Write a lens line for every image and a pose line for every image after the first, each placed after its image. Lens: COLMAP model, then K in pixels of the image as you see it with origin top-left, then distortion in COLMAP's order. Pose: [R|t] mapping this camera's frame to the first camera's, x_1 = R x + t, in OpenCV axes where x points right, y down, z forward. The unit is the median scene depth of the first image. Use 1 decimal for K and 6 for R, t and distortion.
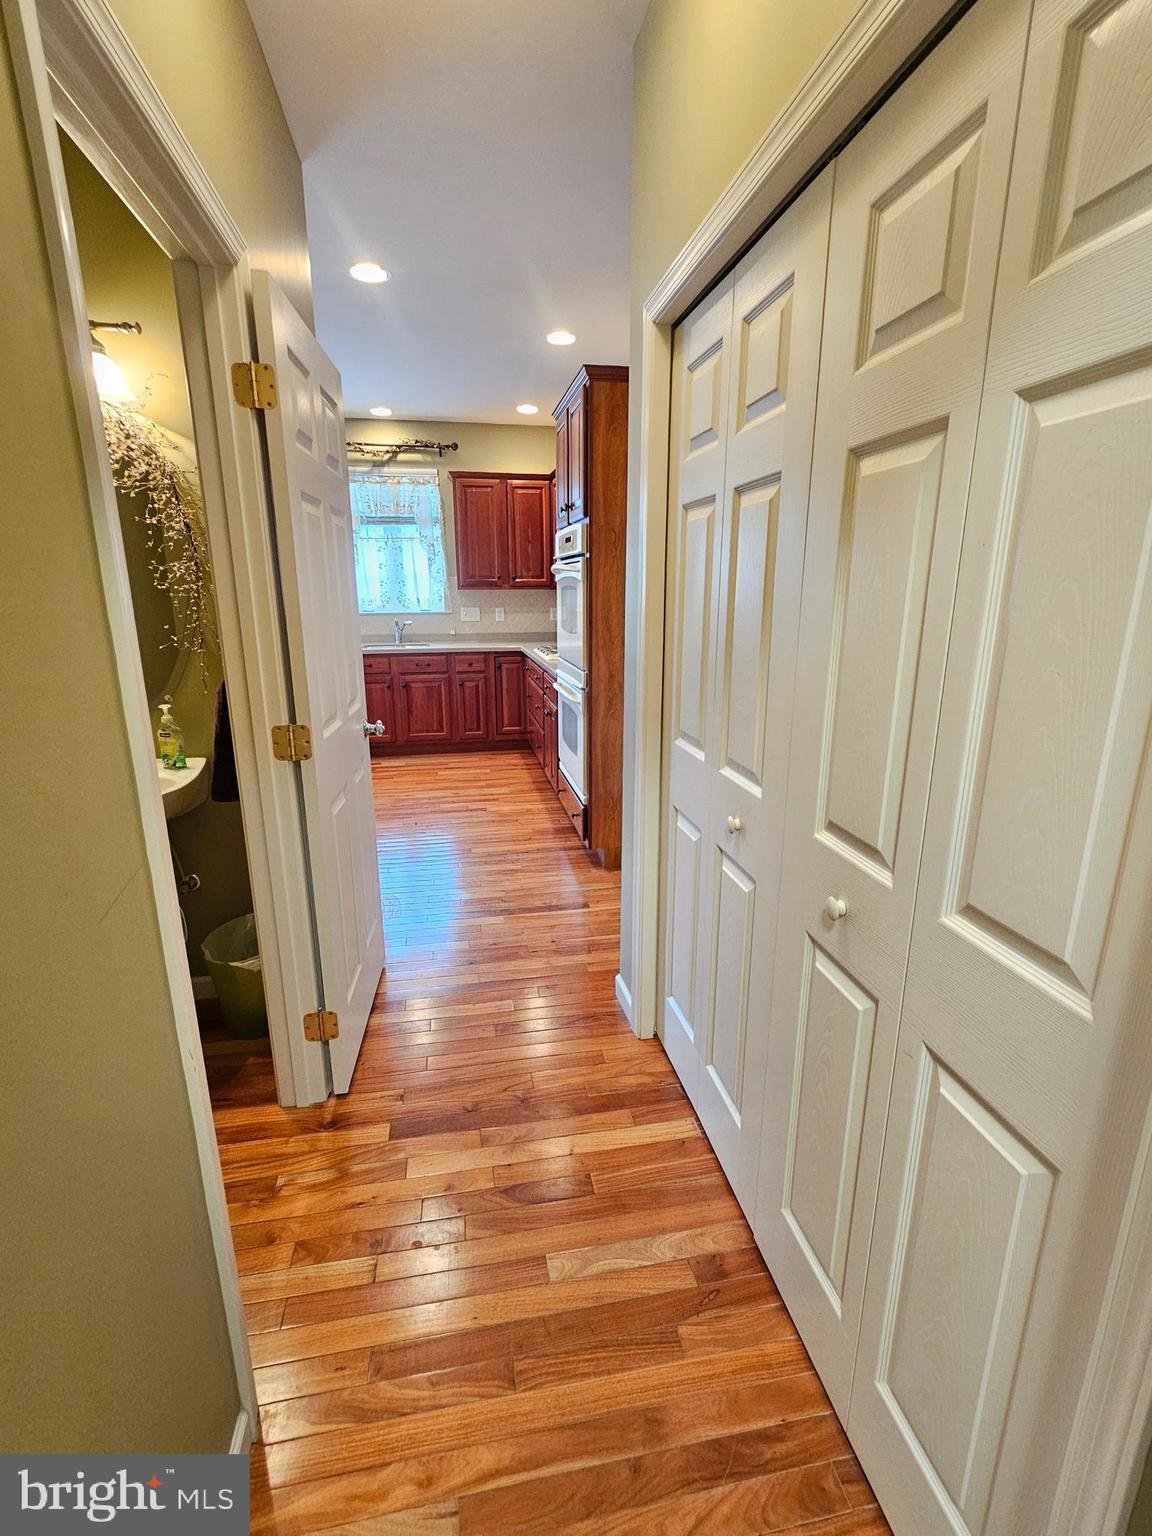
lens RADIAL K [[676.2, 0, 578.7], [0, 676.2, 764.5], [0, 0, 1]] dist [-0.001729, -0.000005]
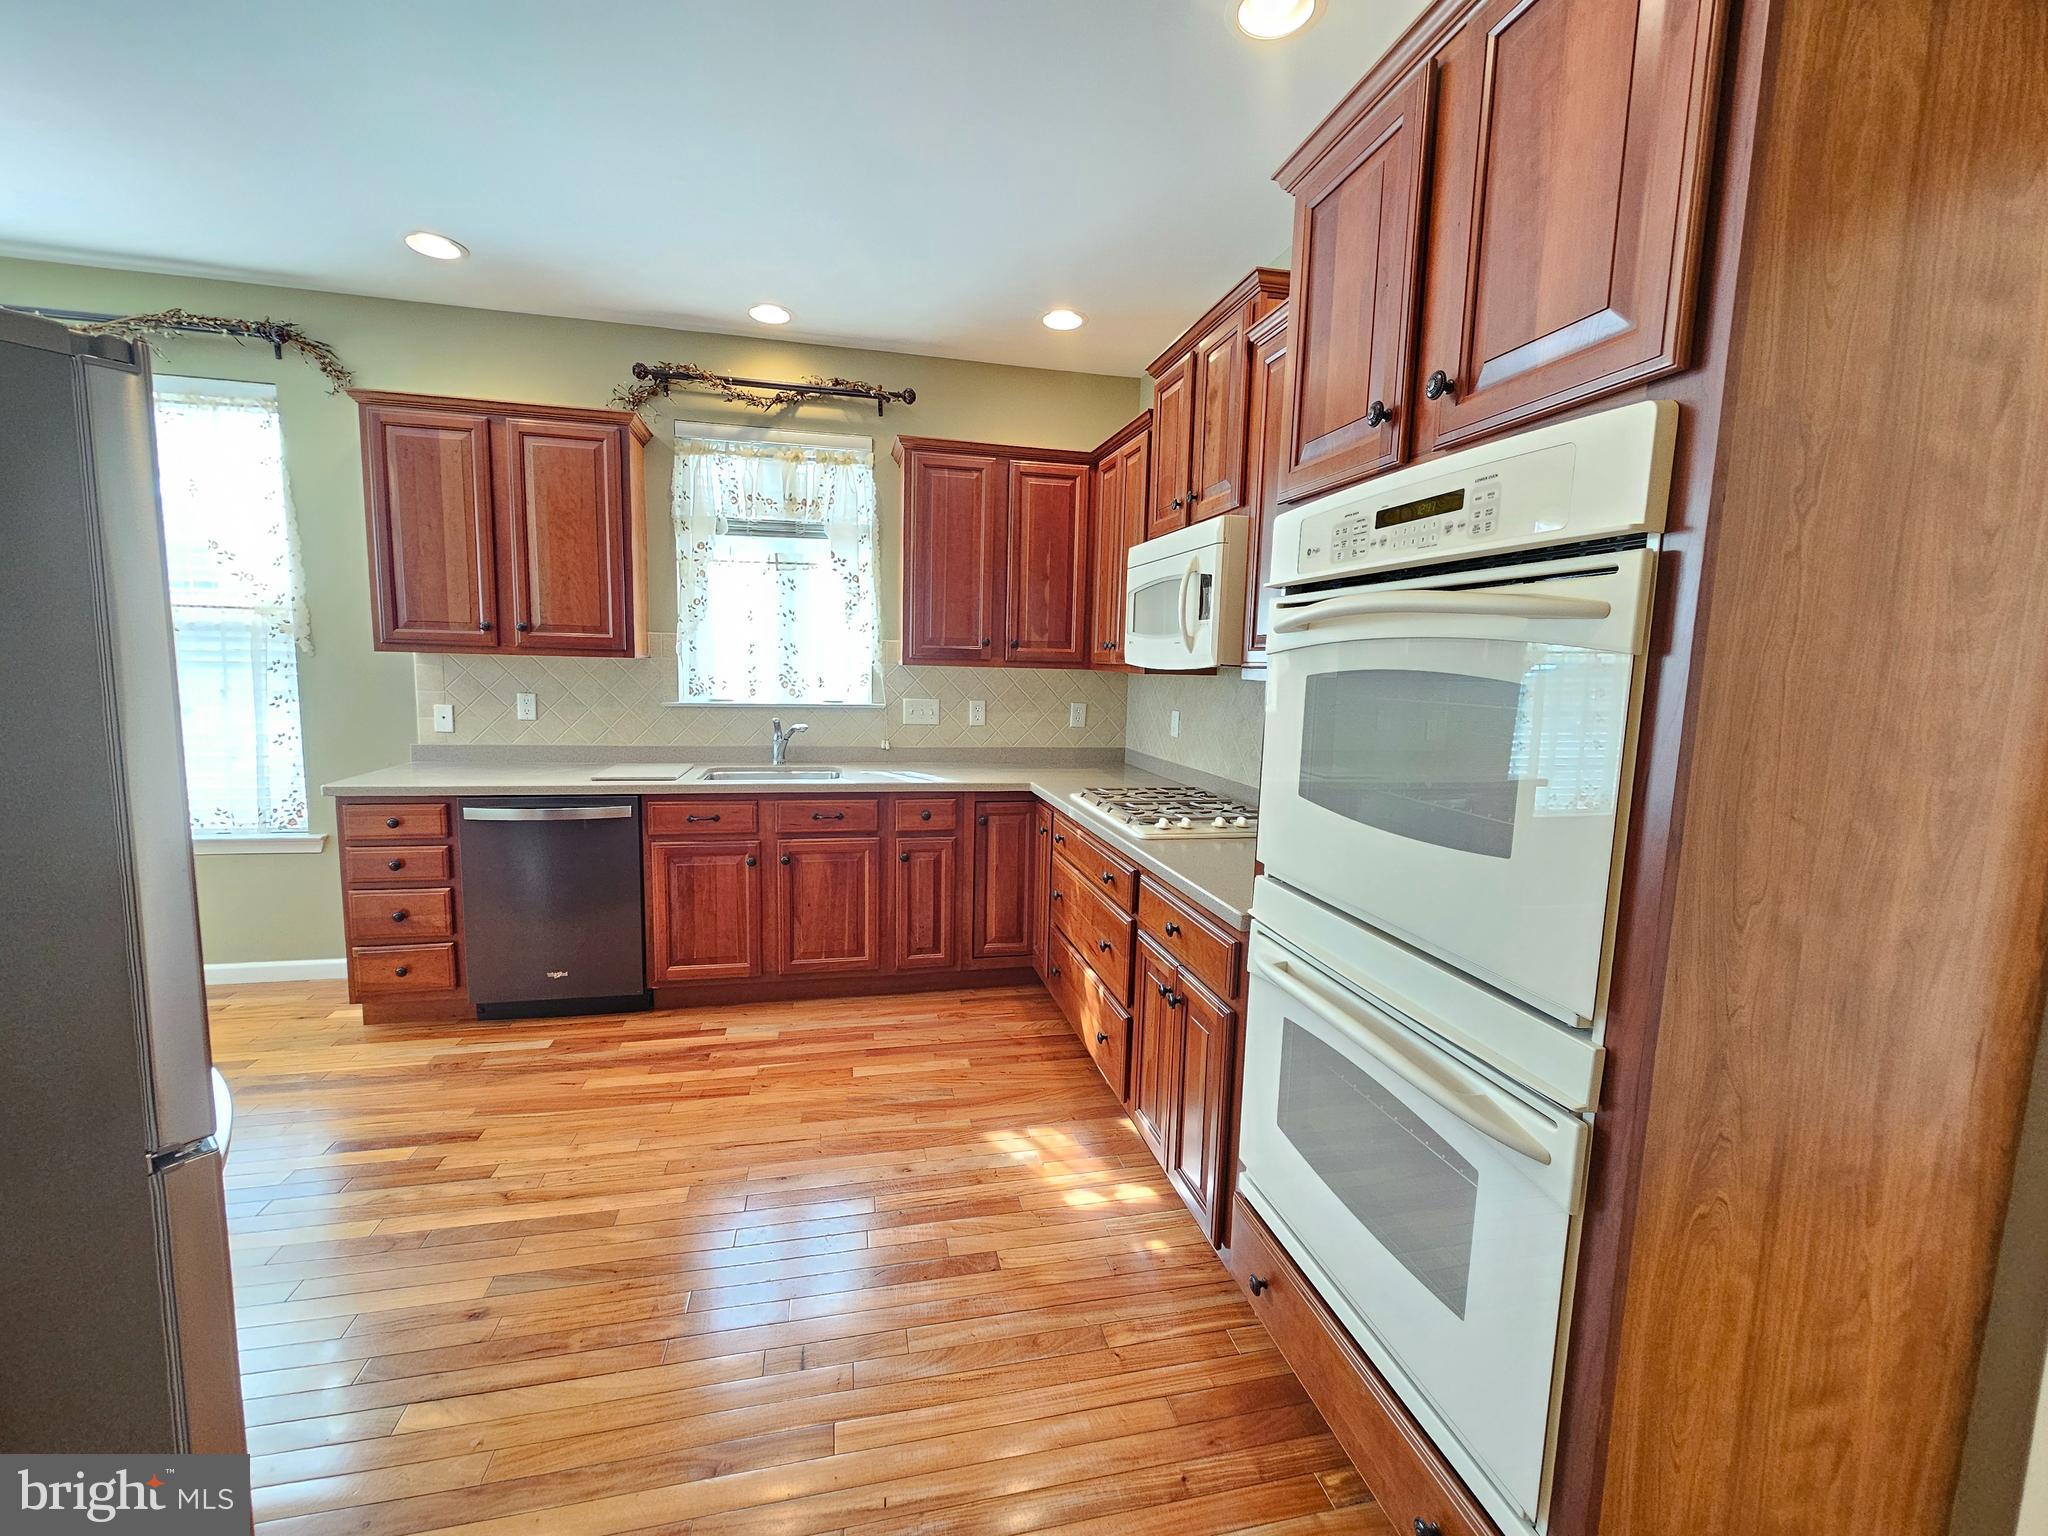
lens RADIAL K [[844.2, 0, 1033.1], [0, 844.2, 772.2], [0, 0, 1]] dist [-0.001075, 0.000423]
pose [[0.998973, 0.023849, 0.038514, -0.106625], [-0.018763, 0.991674, -0.127398, -0.102799], [-0.041231, 0.126545, 0.991104, 0.390240]]
